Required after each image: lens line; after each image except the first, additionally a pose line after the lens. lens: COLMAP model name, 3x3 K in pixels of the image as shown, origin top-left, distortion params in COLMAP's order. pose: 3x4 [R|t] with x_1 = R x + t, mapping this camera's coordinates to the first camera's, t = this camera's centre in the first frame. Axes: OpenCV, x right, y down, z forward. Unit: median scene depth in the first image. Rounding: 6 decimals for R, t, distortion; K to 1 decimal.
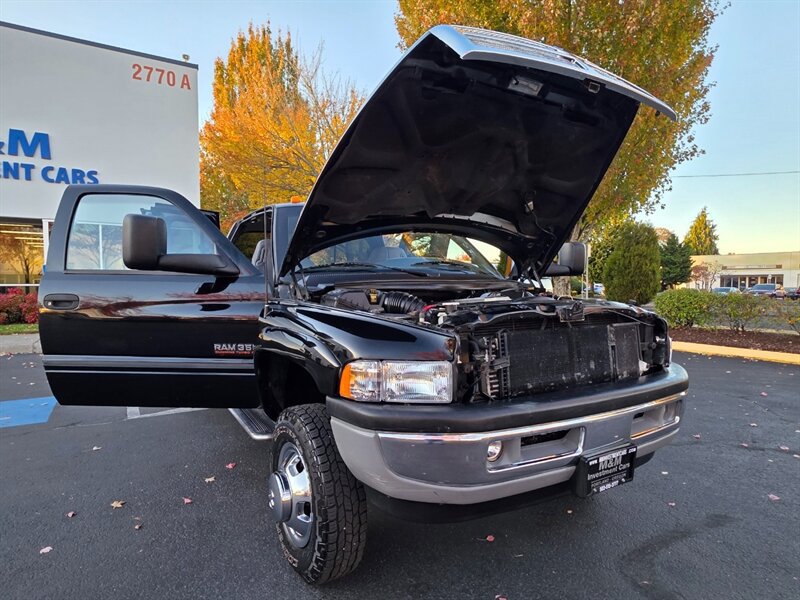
lens RADIAL K [[468.6, 0, 399.4], [0, 468.6, 307.3], [0, 0, 1]] dist [-0.001549, 0.001339]
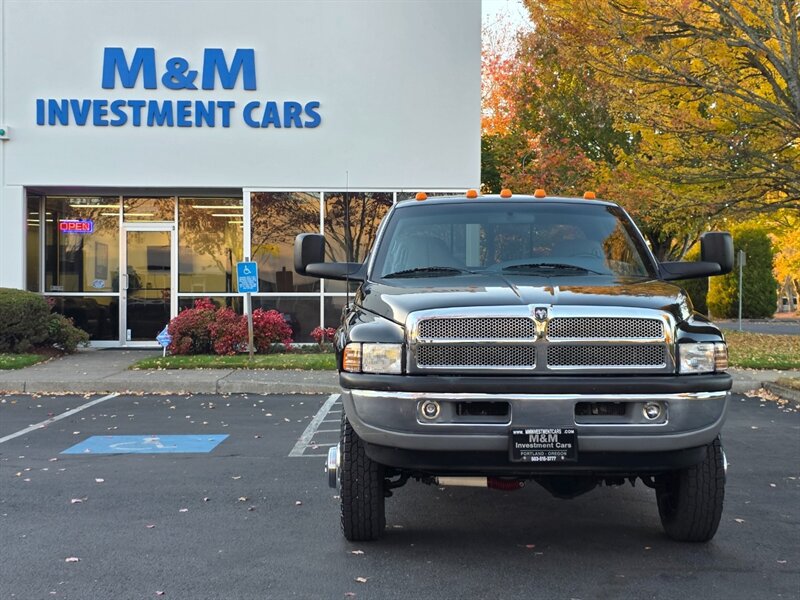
lens RADIAL K [[1198.4, 0, 400.0], [0, 1198.4, 300.0], [0, 0, 1]] dist [0.133412, -0.140060]
pose [[0.857609, 0.001701, -0.514299, 1.355372], [-0.024869, 0.998962, -0.038166, 0.085969], [0.513700, 0.045522, 0.856761, -1.436878]]
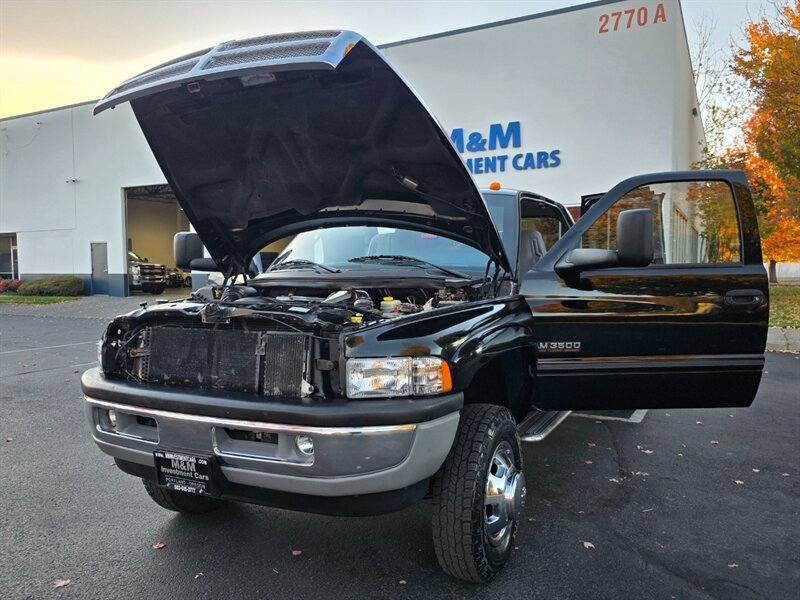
lens RADIAL K [[610.4, 0, 400.5], [0, 610.4, 304.5], [0, 0, 1]] dist [0.069244, -0.070104]
pose [[0.529793, 0.041972, -0.847088, 1.431728], [-0.033533, 0.999030, 0.028528, -0.050858], [0.847464, 0.013292, 0.530687, 0.549553]]
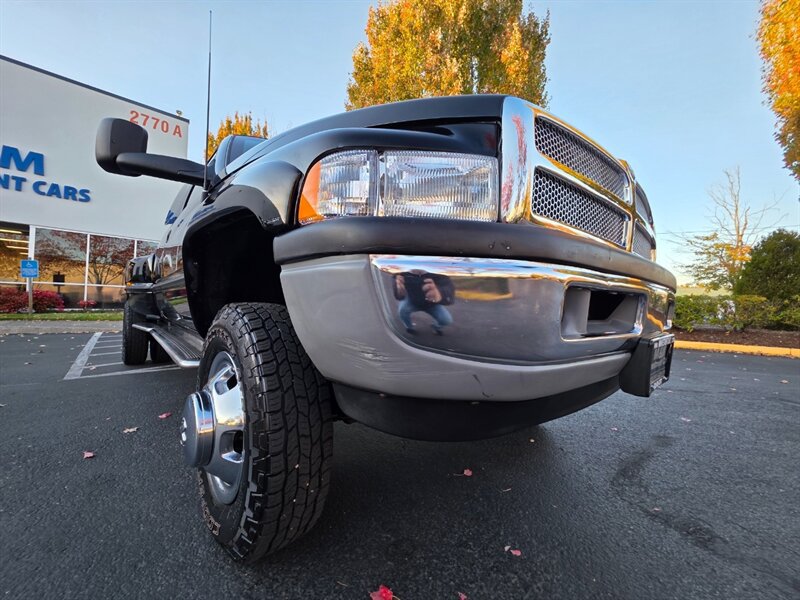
lens RADIAL K [[317.0, 0, 400.0], [0, 317.0, 298.3], [0, 0, 1]] dist [-0.000007, -0.000181]
pose [[0.981601, 0.028934, 0.188738, -0.056663], [-0.014368, 0.996843, -0.078090, 0.231069], [-0.190402, 0.073942, 0.978918, 0.448194]]
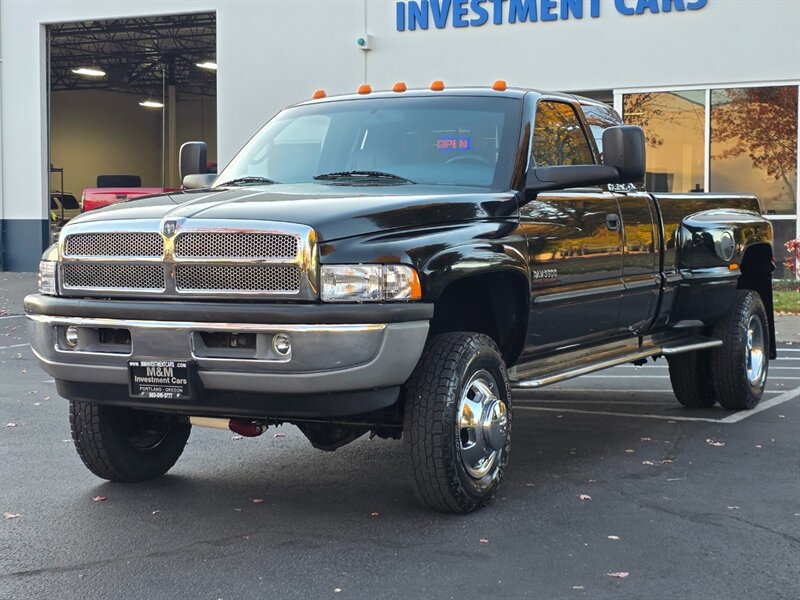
lens RADIAL K [[1432.5, 0, 402.0], [0, 1432.5, 296.4], [0, 0, 1]] dist [0.143589, -0.186595]
pose [[0.531177, 0.040631, -0.846286, 2.701955], [-0.039169, 0.998959, 0.023376, 0.057680], [0.846355, 0.020731, 0.532216, -0.183696]]
